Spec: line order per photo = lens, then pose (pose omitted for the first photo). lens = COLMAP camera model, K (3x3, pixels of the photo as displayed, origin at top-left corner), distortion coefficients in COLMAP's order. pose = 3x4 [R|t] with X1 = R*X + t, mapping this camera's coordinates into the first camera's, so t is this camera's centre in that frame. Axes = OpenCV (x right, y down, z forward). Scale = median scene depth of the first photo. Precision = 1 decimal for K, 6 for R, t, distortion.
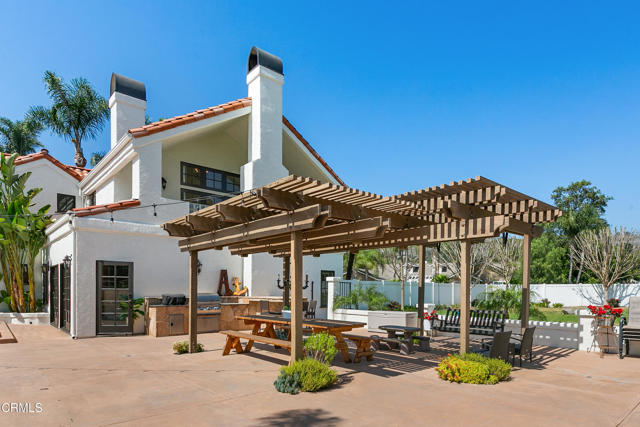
lens RADIAL K [[382.3, 0, 319.5], [0, 382.3, 291.1], [0, 0, 1]] dist [0.009544, 0.000509]
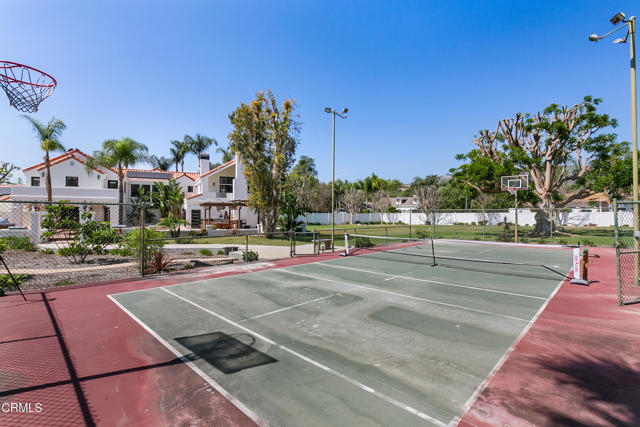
lens RADIAL K [[301.7, 0, 316.6], [0, 301.7, 213.7], [0, 0, 1]] dist [-0.010712, 0.000559]
pose [[0.966341, 0.002987, -0.257248, 1.080148], [-0.003495, 0.999993, -0.001520, -0.025948], [0.257242, 0.002368, 0.966344, -1.238991]]
